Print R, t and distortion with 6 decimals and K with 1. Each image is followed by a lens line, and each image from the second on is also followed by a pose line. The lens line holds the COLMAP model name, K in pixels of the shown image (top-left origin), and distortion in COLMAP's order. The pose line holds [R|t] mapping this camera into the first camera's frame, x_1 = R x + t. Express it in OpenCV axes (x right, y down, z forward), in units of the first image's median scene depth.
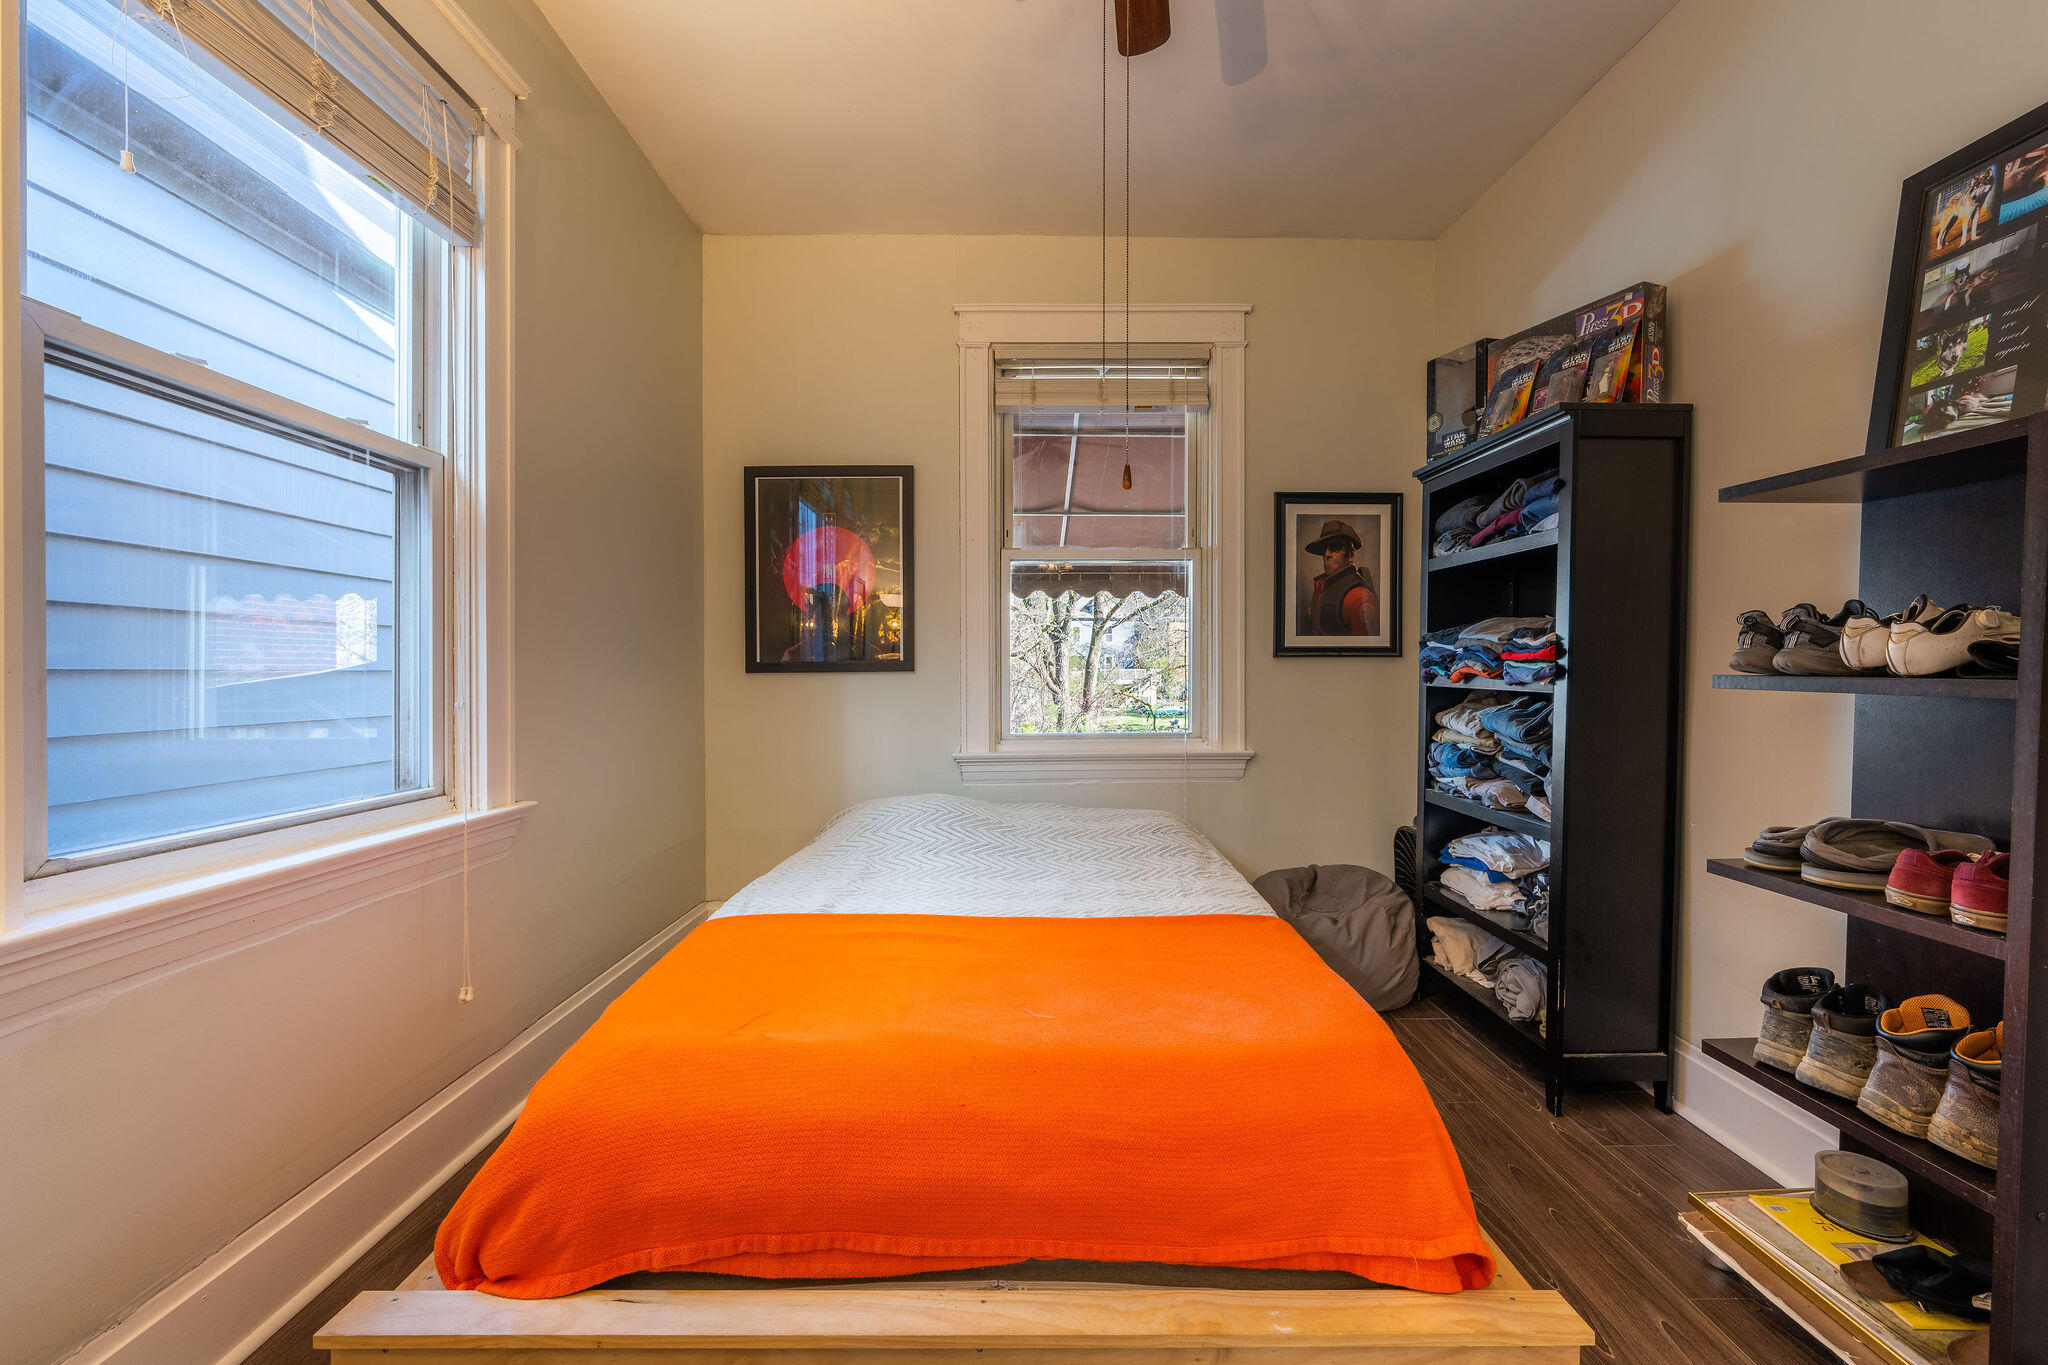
lens RADIAL K [[828.4, 0, 1024.0], [0, 828.4, 682.5], [0, 0, 1]] dist [-0.003457, -0.000275]
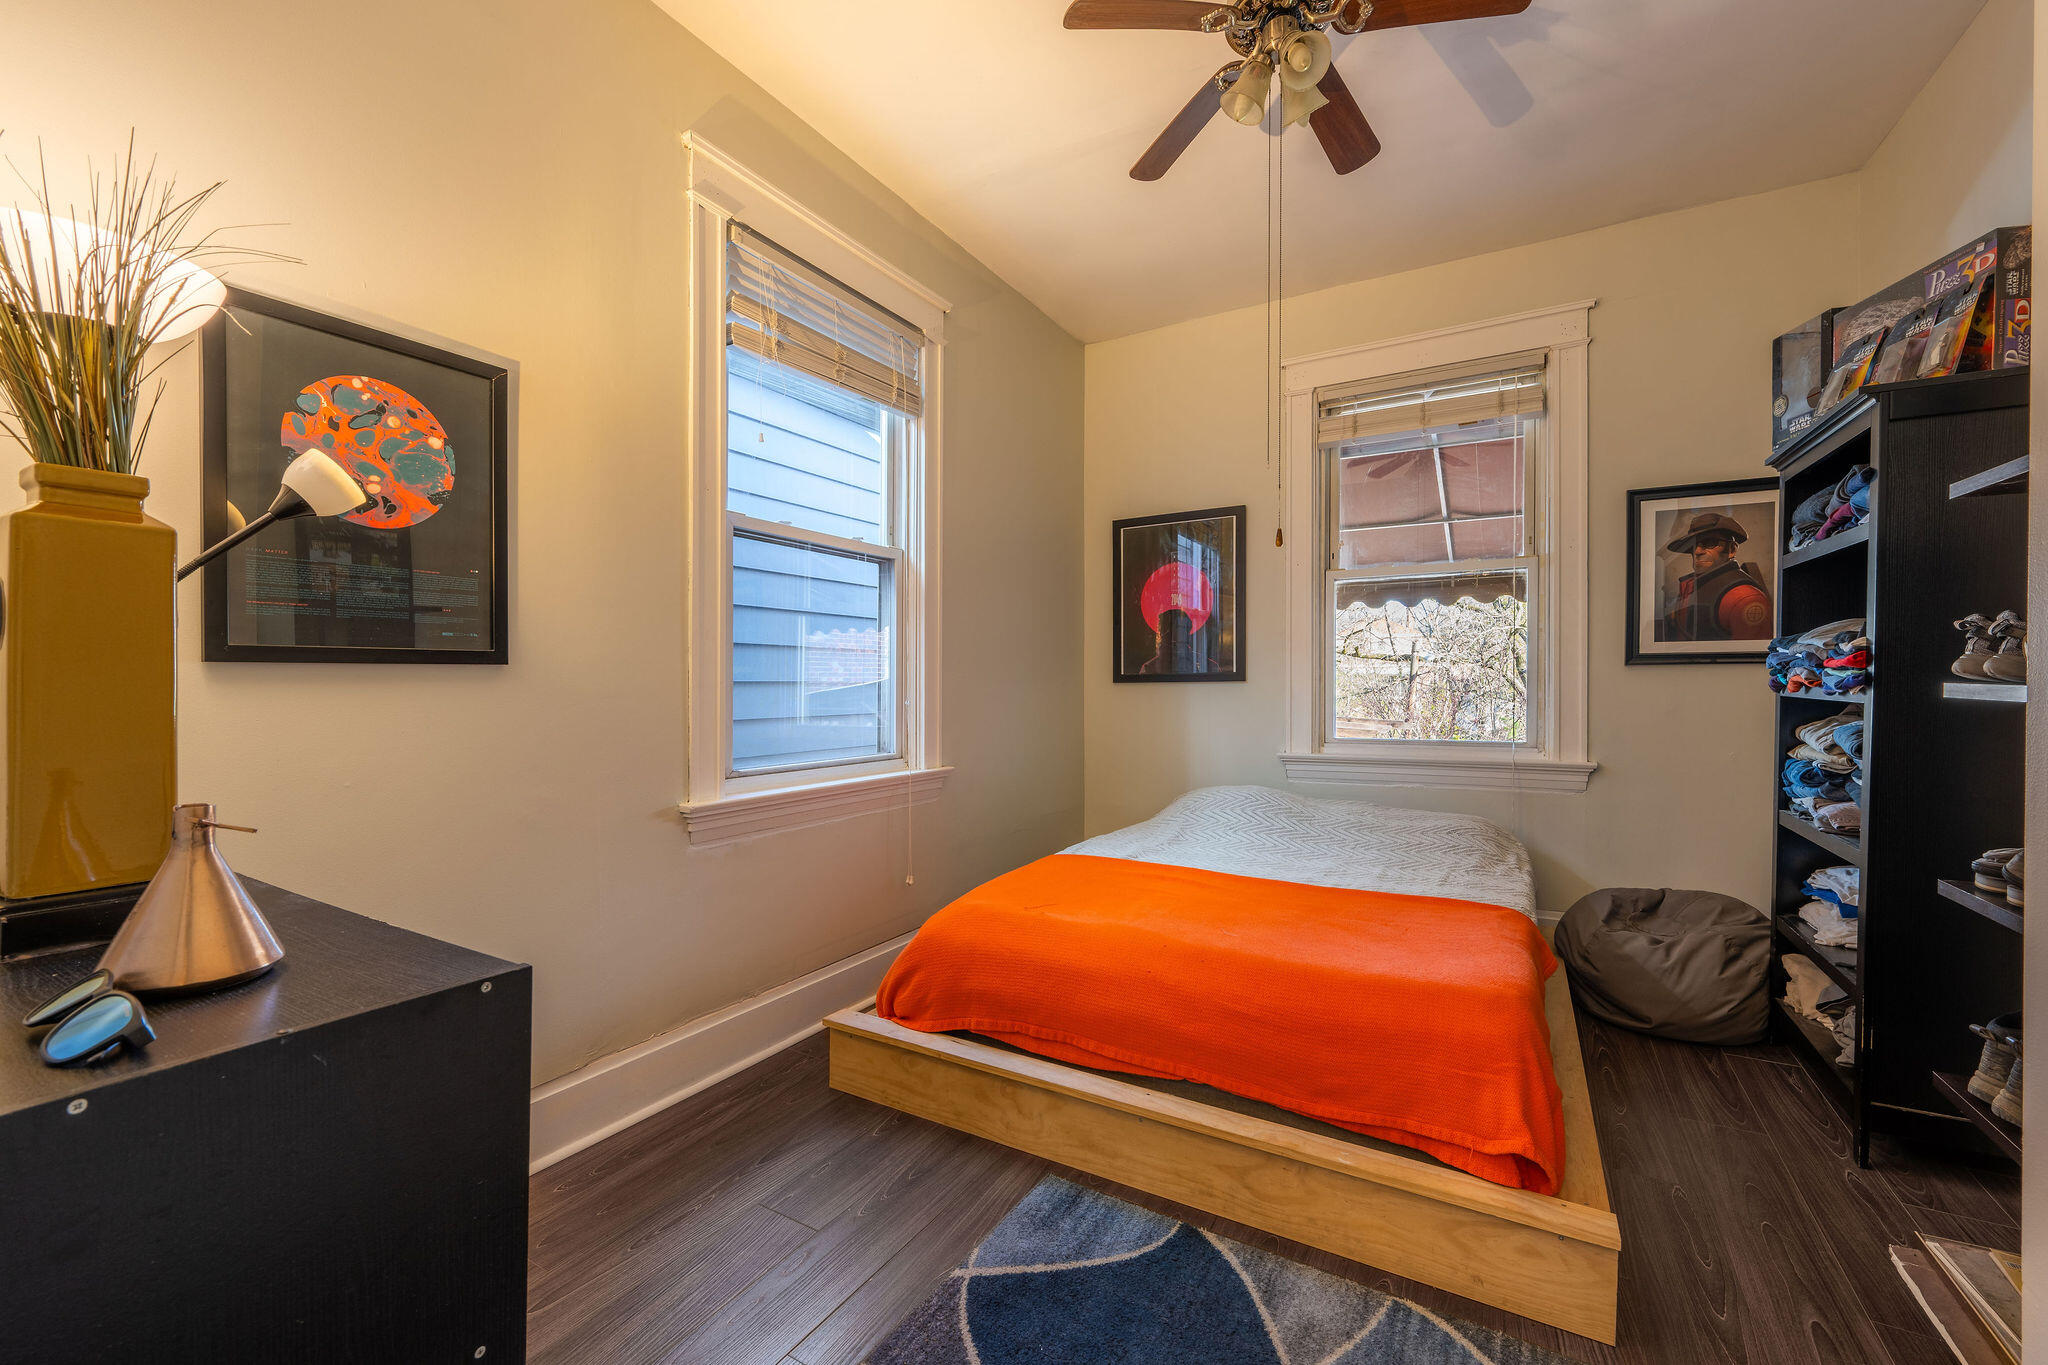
lens RADIAL K [[828.4, 0, 1024.0], [0, 828.4, 682.5], [0, 0, 1]] dist [-0.003457, -0.000275]
pose [[0.858427, -0.001983, -0.512932, 0.251223], [-0.004149, 0.999933, -0.010810, 0.002838], [0.512919, 0.011408, 0.858361, -0.203864]]
